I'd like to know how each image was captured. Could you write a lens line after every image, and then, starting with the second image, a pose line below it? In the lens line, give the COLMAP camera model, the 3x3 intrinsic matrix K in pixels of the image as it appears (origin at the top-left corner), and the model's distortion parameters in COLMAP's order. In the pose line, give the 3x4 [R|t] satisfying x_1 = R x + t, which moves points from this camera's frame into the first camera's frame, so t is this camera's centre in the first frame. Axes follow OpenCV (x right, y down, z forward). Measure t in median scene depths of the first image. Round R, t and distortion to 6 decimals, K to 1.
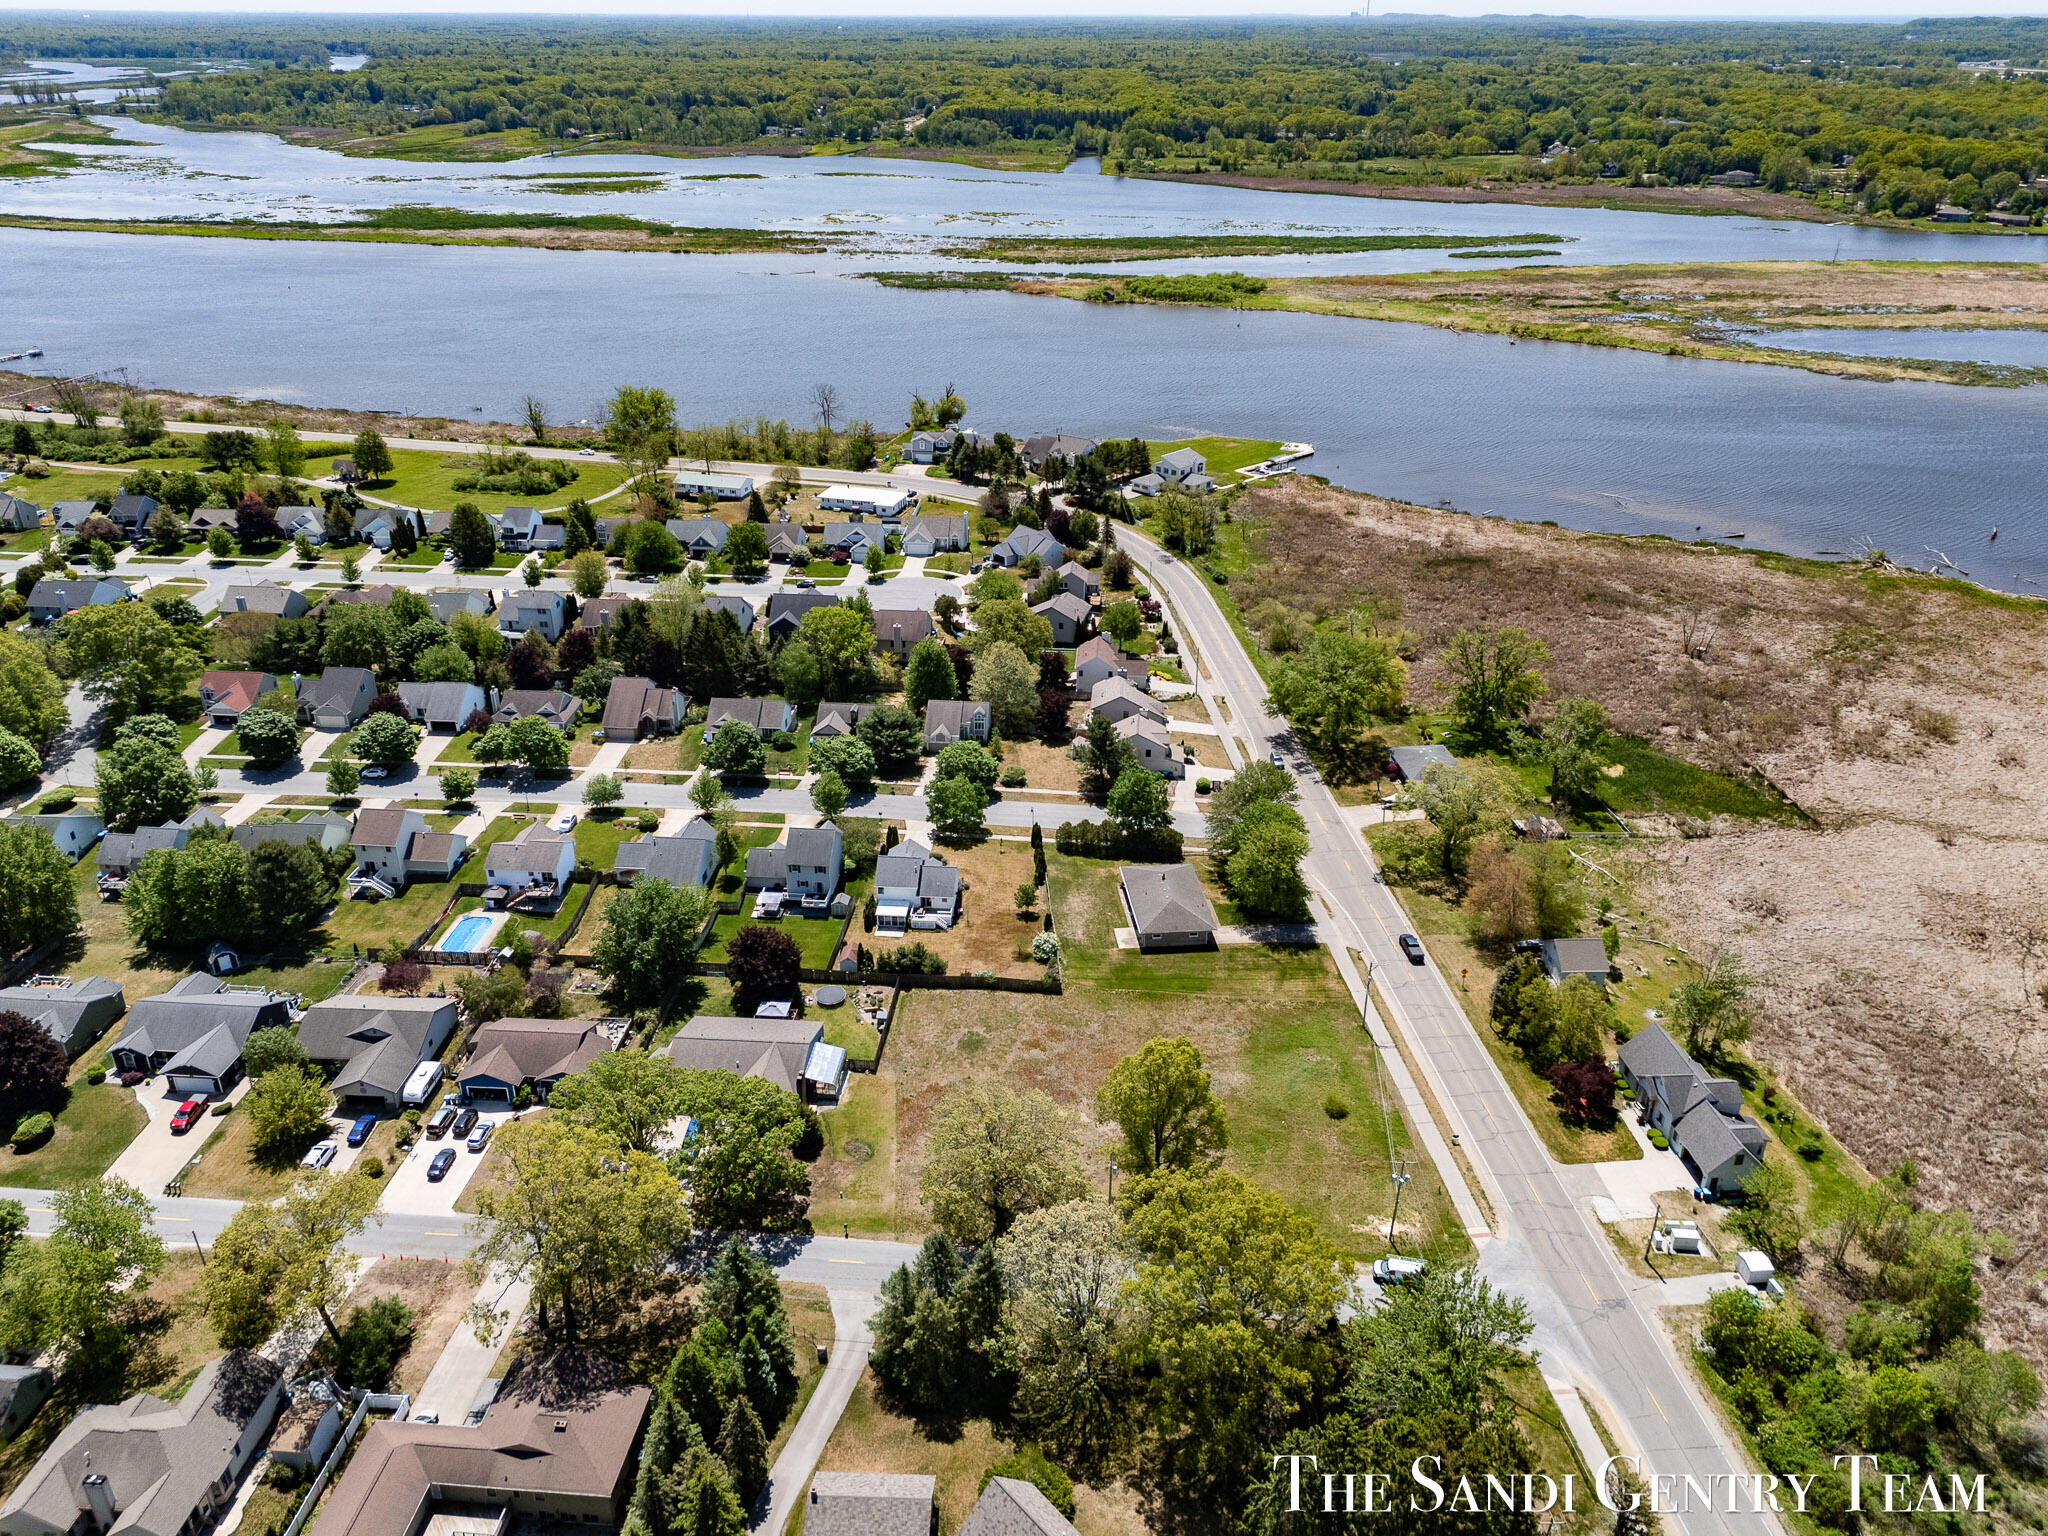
lens RADIAL K [[1518.2, 0, 1019.7], [0, 1518.2, 759.0], [0, 0, 1]] dist [0.079939, -0.075277]
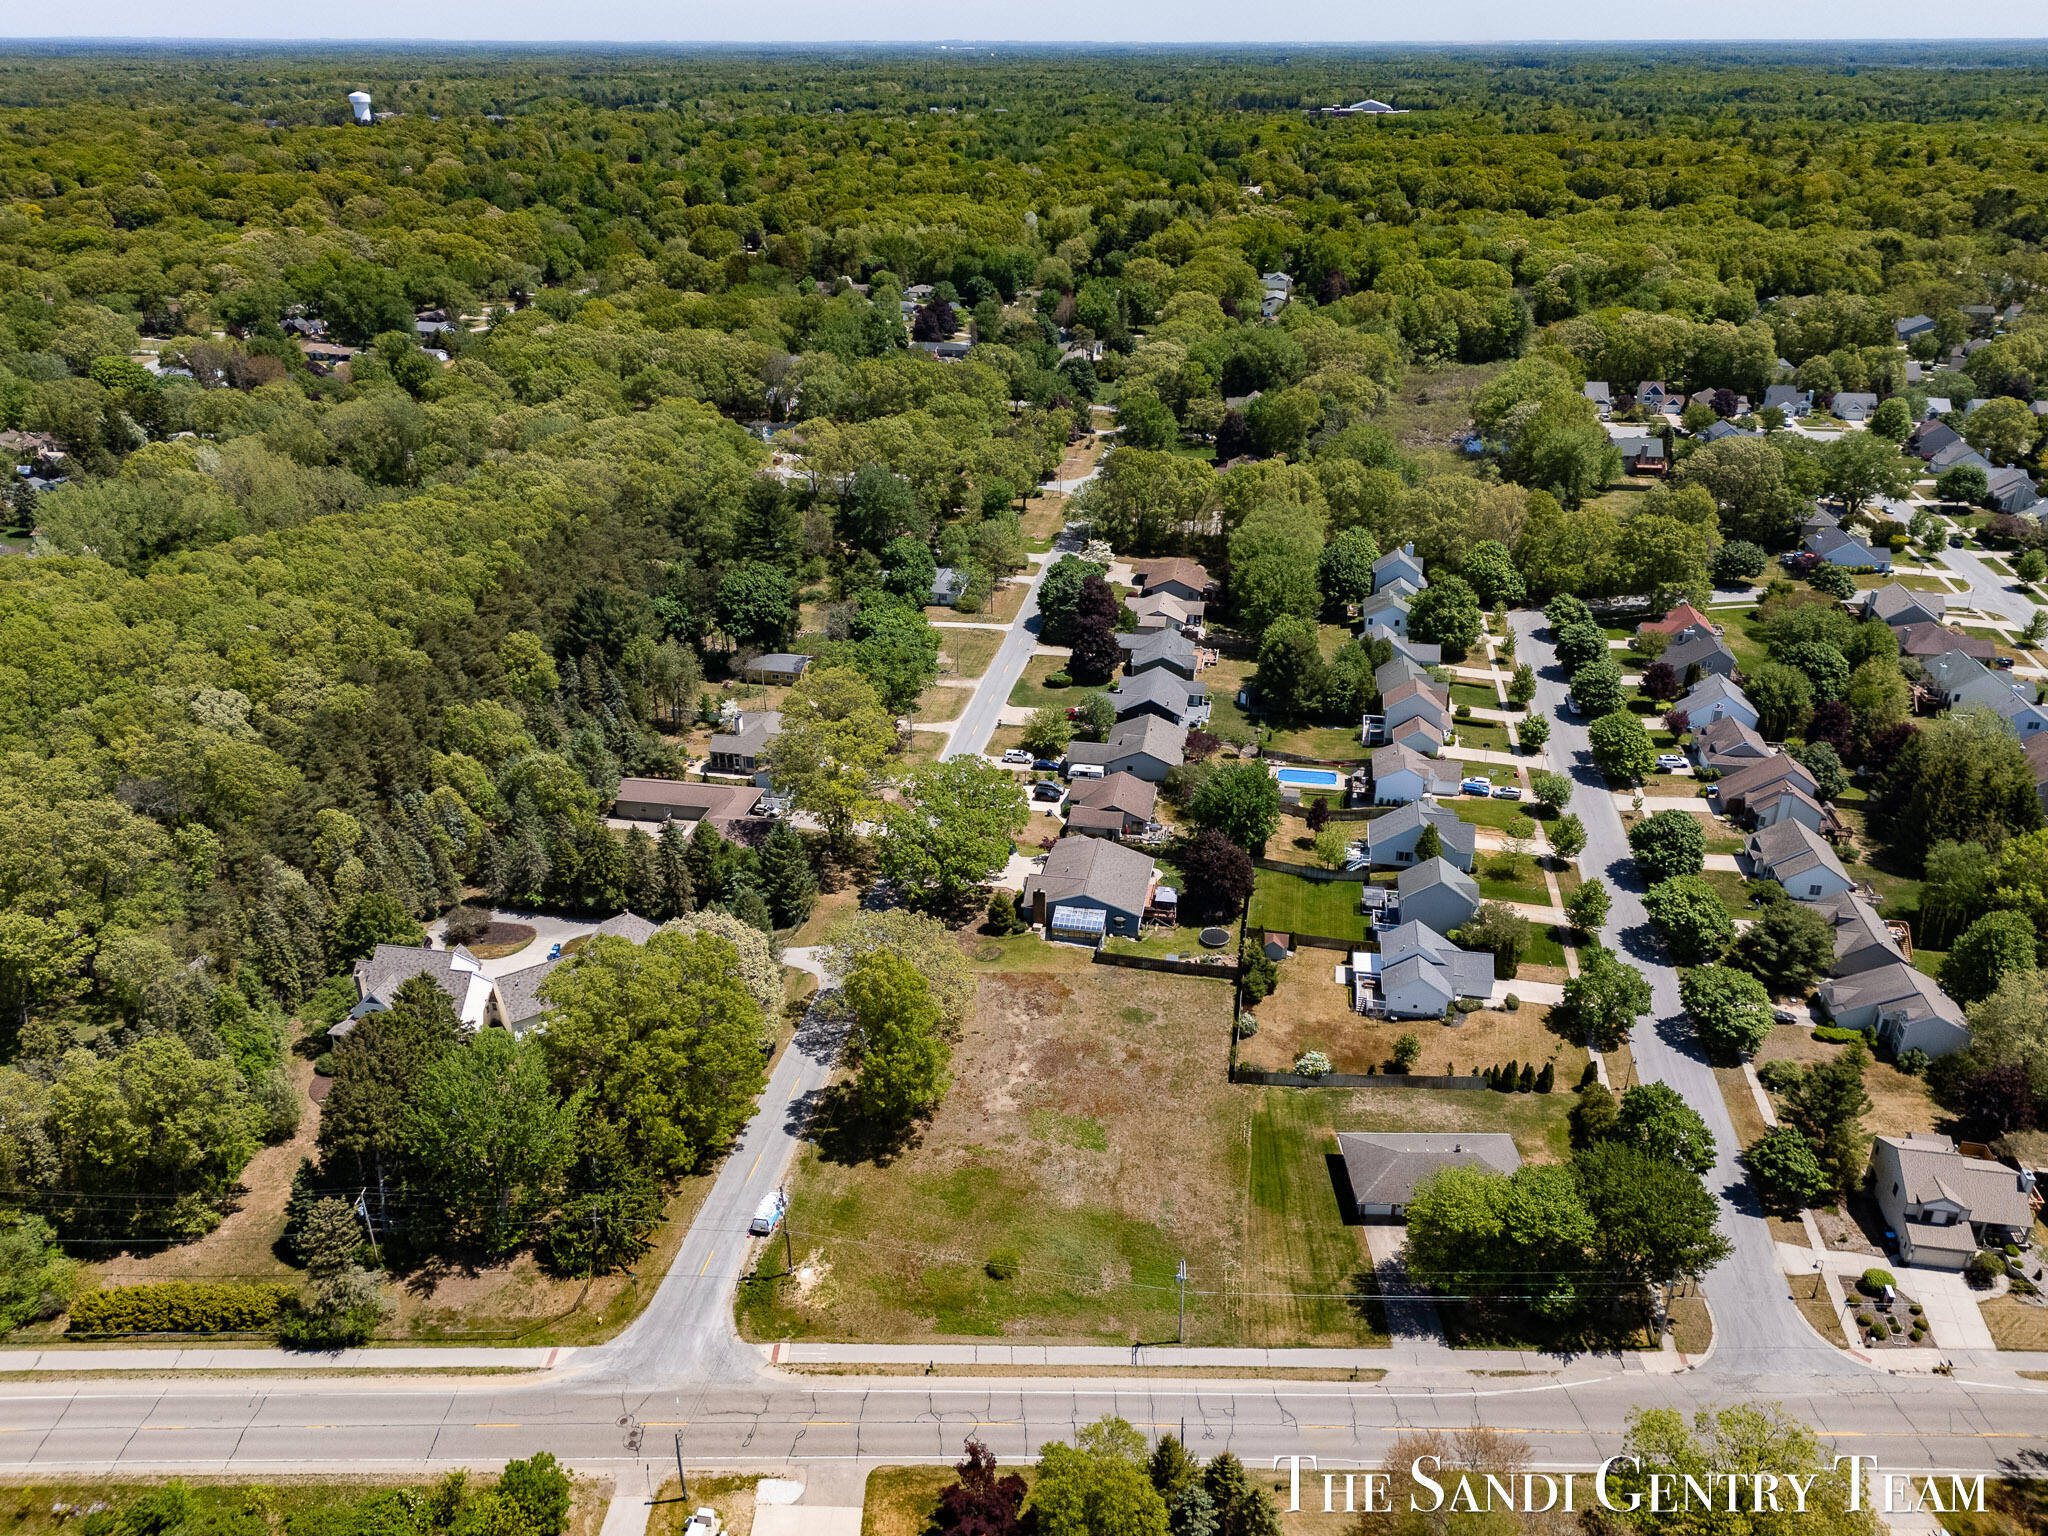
lens RADIAL K [[1518.2, 0, 1027.6], [0, 1518.2, 780.9], [0, 0, 1]] dist [0.079939, -0.075277]
pose [[-0.090520, 0.434604, -0.896061, 0.684862], [-0.435807, 0.791744, 0.428034, -0.280285], [0.895477, 0.429256, 0.117734, 0.658824]]
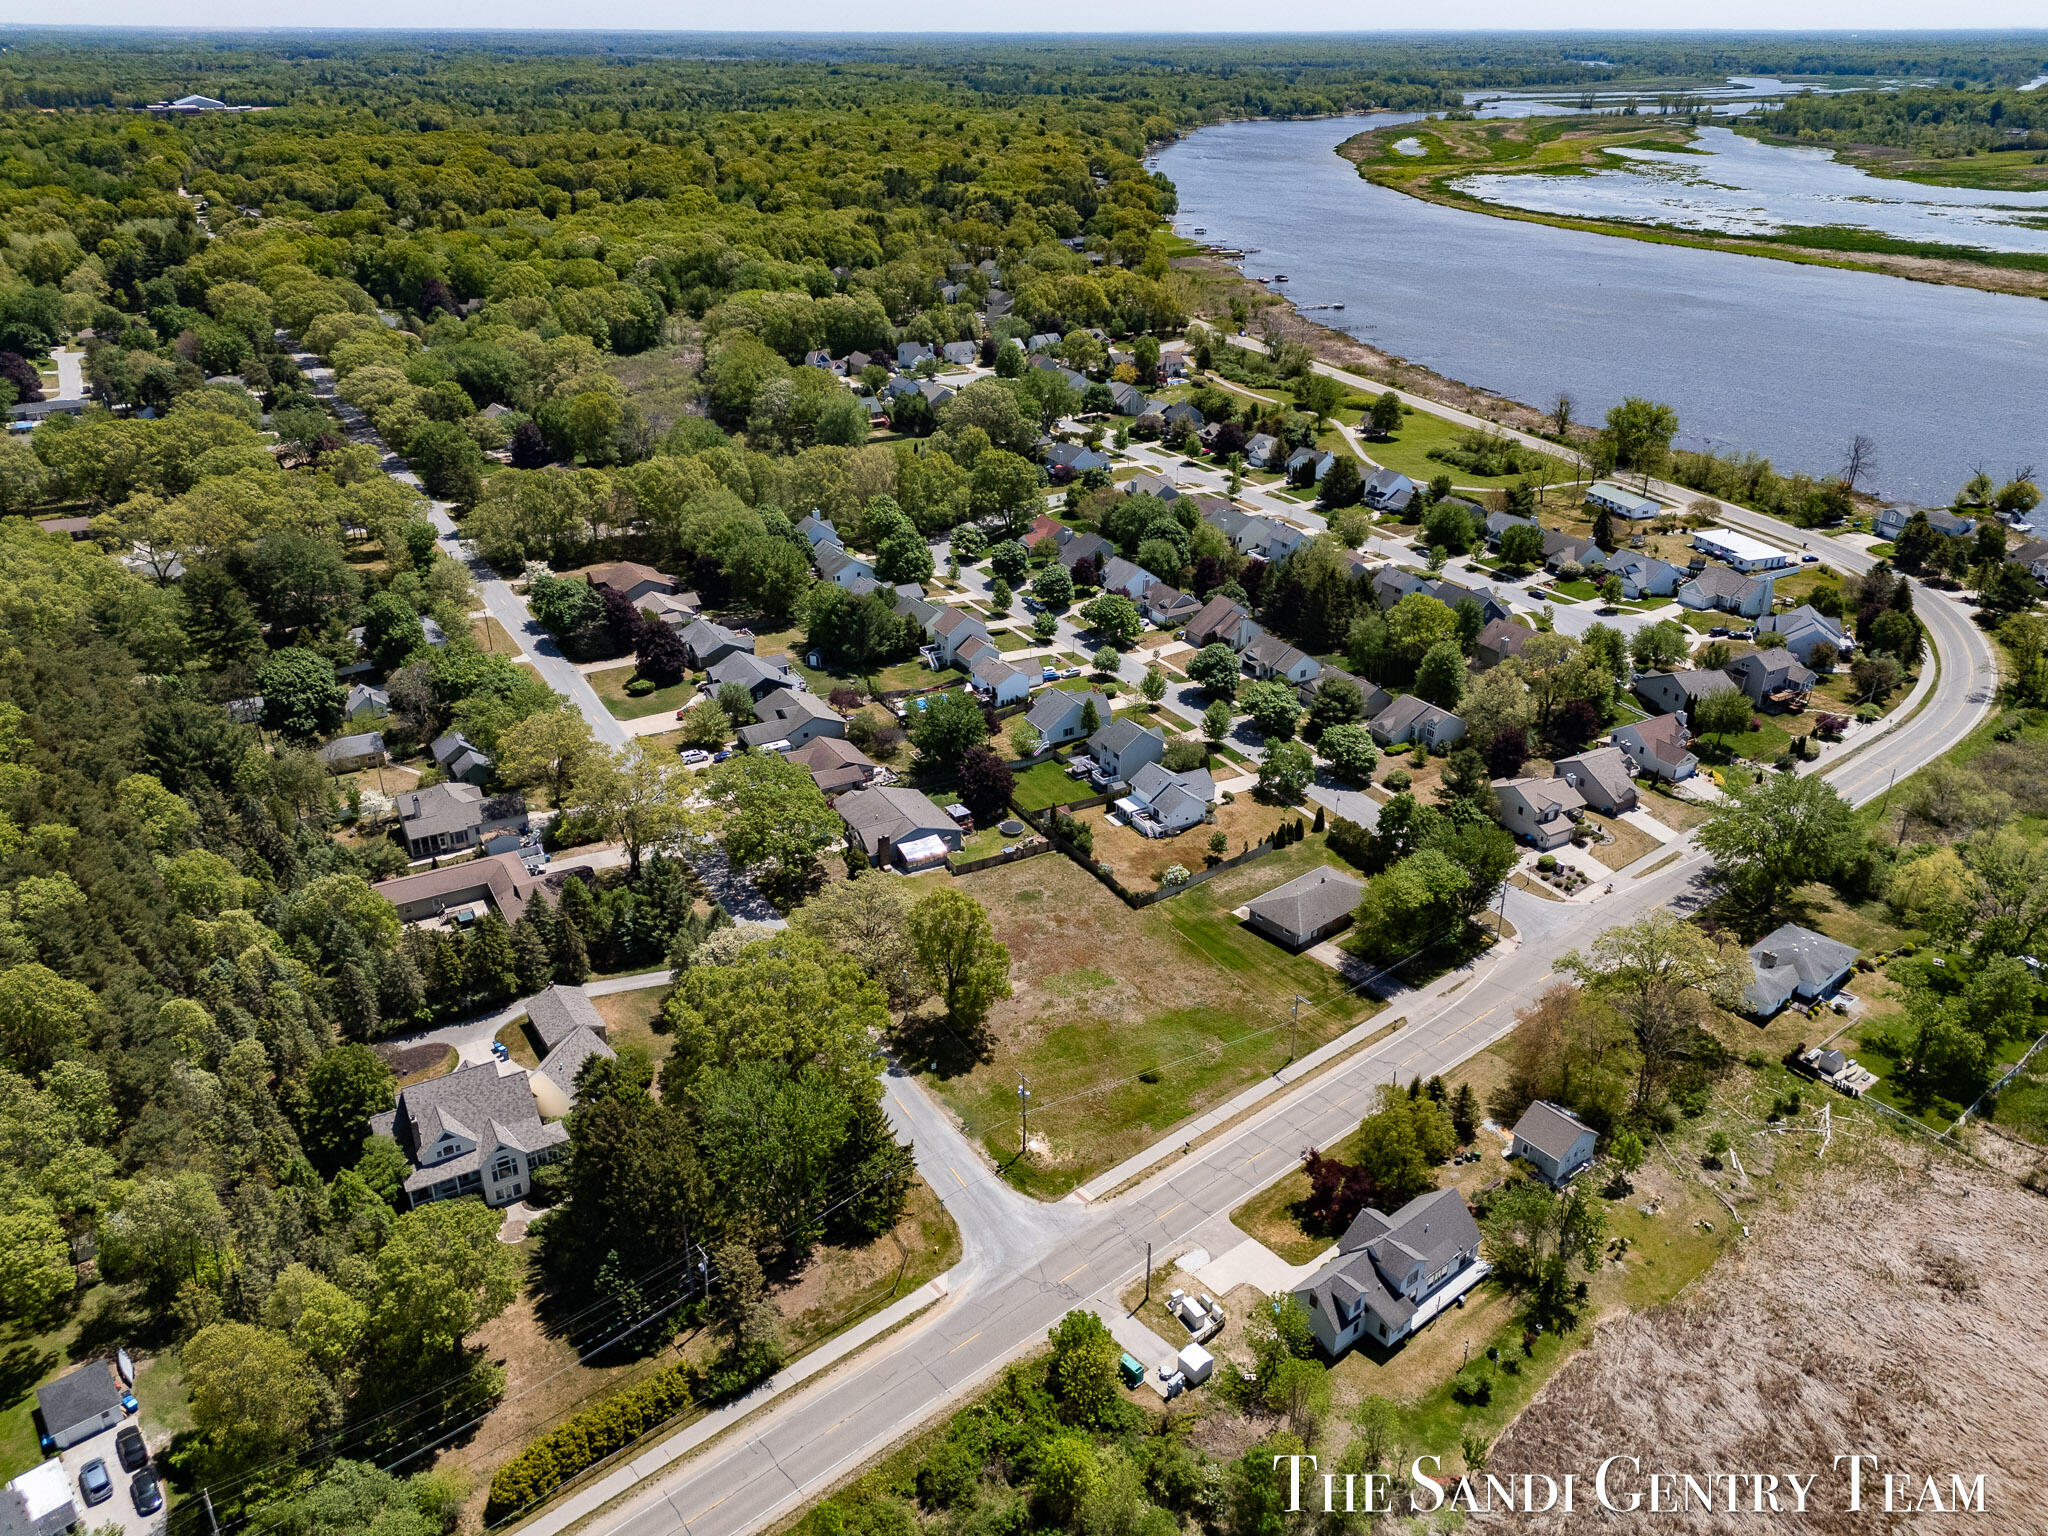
lens RADIAL K [[1518.2, 0, 1028.5], [0, 1518.2, 764.4], [0, 0, 1]] dist [0.079939, -0.075277]
pose [[0.577080, 0.353800, -0.736073, 0.697342], [-0.358907, 0.919459, 0.160564, -0.084997], [0.733597, 0.171523, 0.657583, 0.179412]]
